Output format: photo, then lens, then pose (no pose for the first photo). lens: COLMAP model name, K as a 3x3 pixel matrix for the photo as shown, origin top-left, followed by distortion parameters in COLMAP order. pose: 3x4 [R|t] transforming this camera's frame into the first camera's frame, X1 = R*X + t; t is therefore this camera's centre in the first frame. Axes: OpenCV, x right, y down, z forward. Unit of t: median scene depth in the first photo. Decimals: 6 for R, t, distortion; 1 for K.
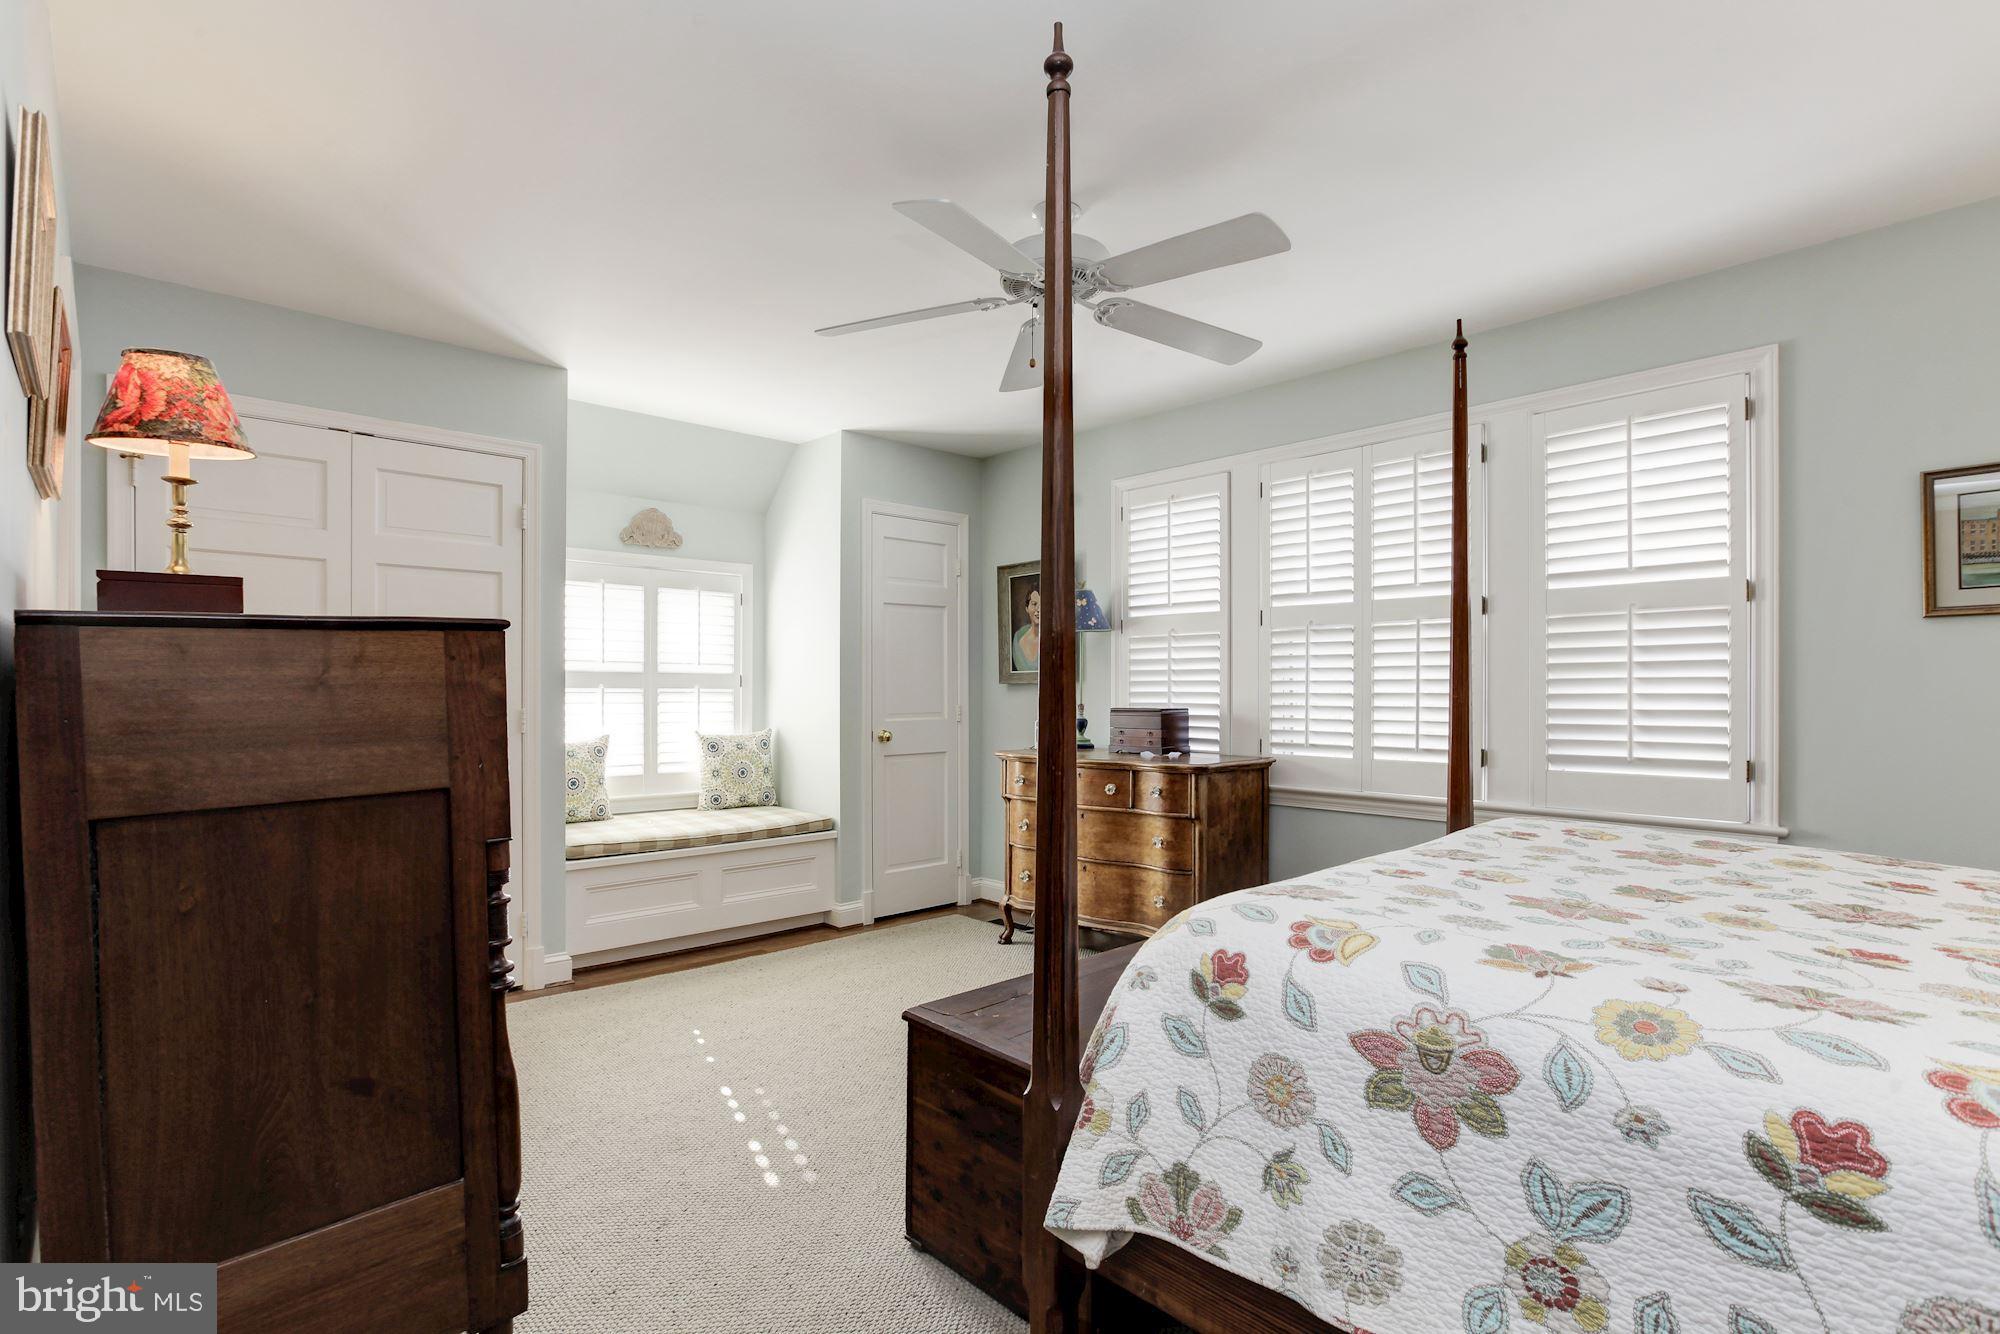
lens RADIAL K [[908.1, 0, 1011.3], [0, 908.1, 683.5], [0, 0, 1]] dist [-0.051544, 0.025698]
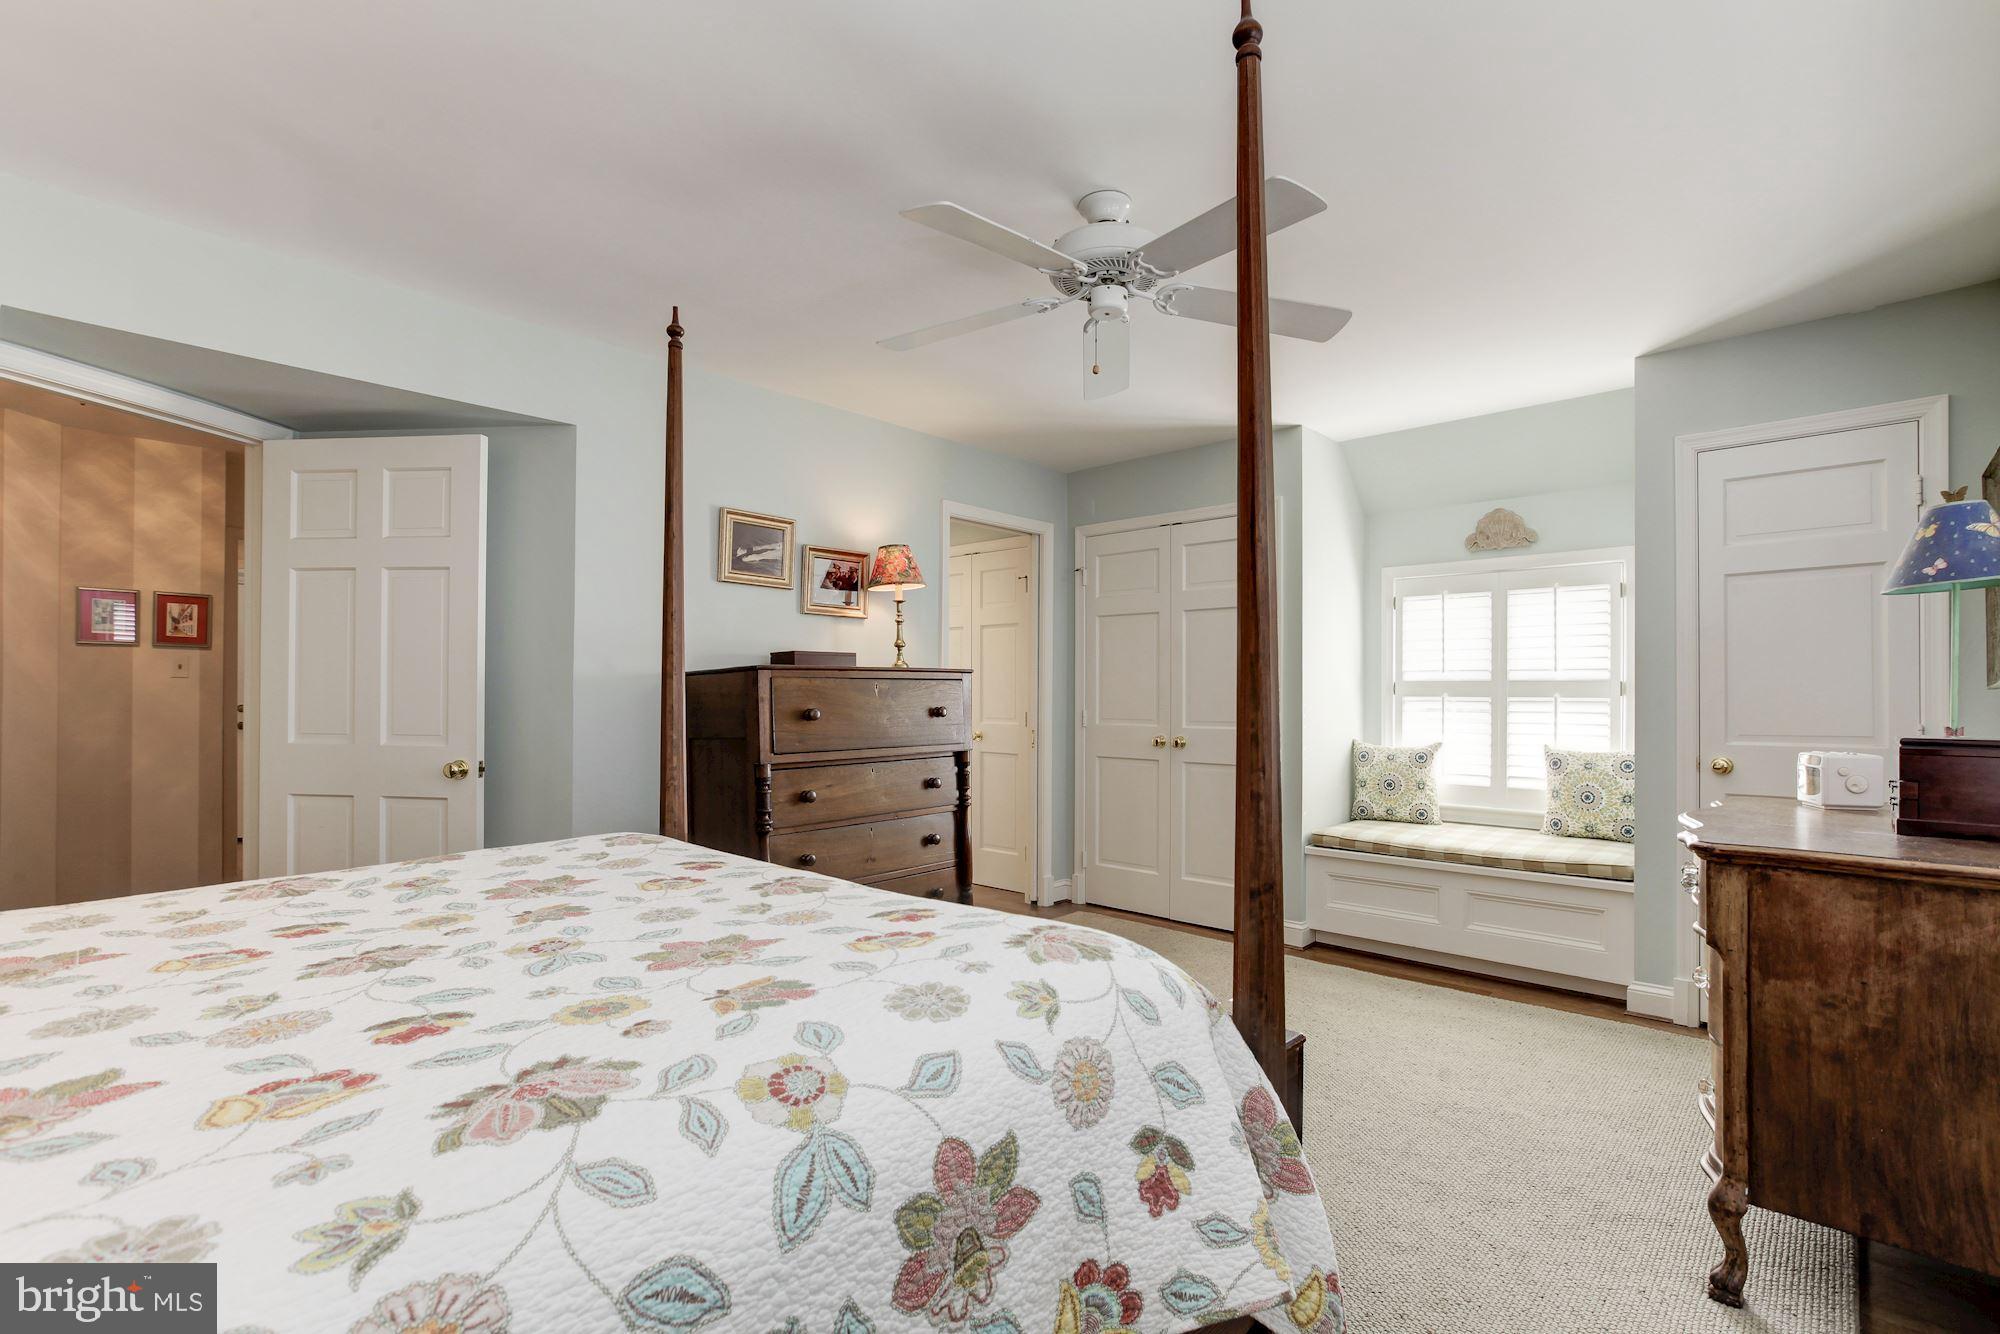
lens RADIAL K [[908.1, 0, 1011.3], [0, 908.1, 683.5], [0, 0, 1]] dist [-0.051544, 0.025698]
pose [[0.120489, -0.010365, -0.992660, 0.484699], [0.004265, 0.999942, -0.009923, -0.001993], [0.992705, -0.003039, 0.120527, 0.374539]]
